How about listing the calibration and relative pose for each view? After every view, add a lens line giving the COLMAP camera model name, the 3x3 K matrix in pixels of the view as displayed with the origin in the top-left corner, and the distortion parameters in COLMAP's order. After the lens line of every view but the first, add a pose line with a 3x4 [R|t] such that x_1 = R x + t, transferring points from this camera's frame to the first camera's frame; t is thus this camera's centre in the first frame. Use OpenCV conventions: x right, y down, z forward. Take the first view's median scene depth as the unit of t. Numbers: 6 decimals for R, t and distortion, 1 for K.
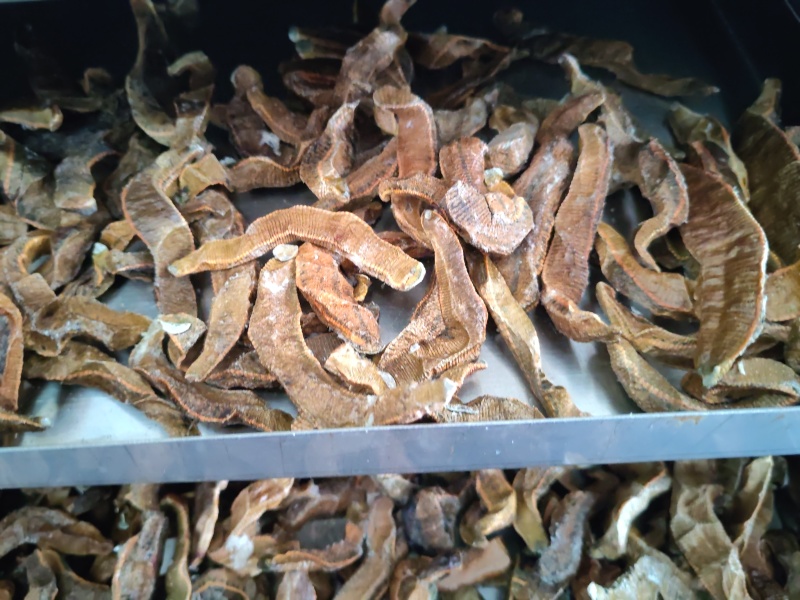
lens RADIAL K [[643.2, 0, 368.8], [0, 643.2, 297.9], [0, 0, 1]] dist [-0.047468, 0.000354]
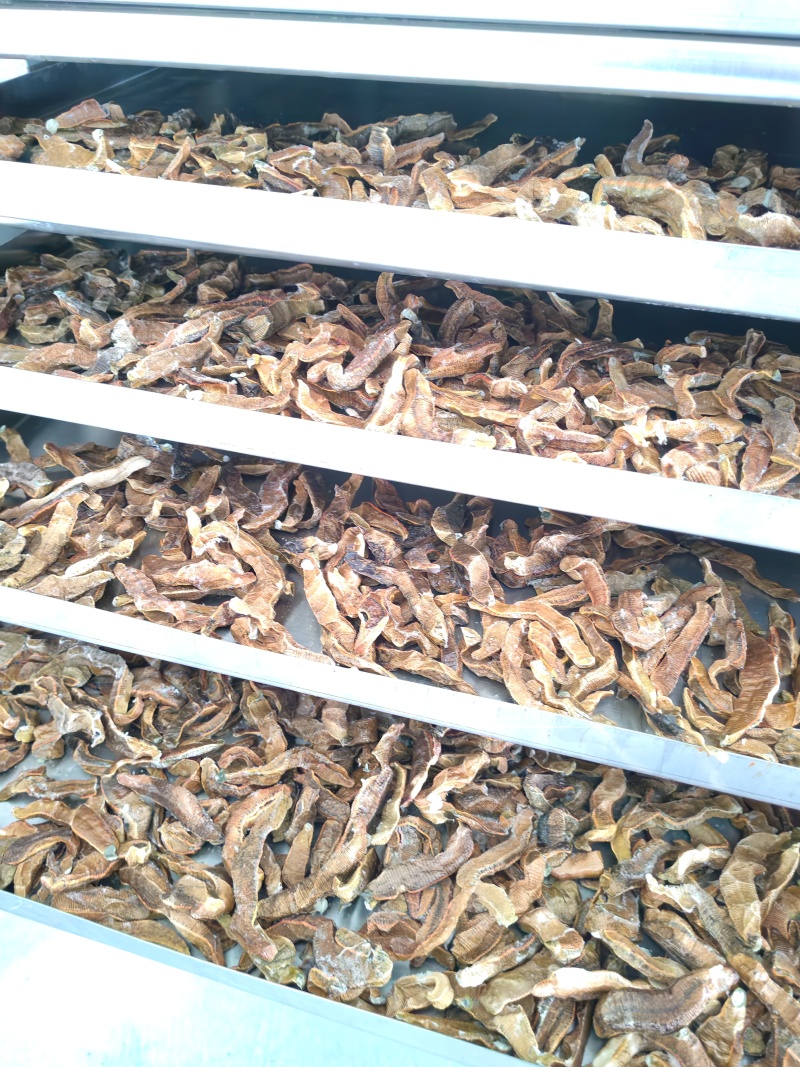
lens RADIAL K [[840.6, 0, 402.5], [0, 840.6, 516.1], [0, 0, 1]] dist [-0.004979, 0.010200]
pose [[0.951886, 0.220054, -0.213282, 0.011952], [-0.270903, 0.929591, -0.249943, 0.271068], [0.143264, 0.295696, 0.944478, -1.198936]]
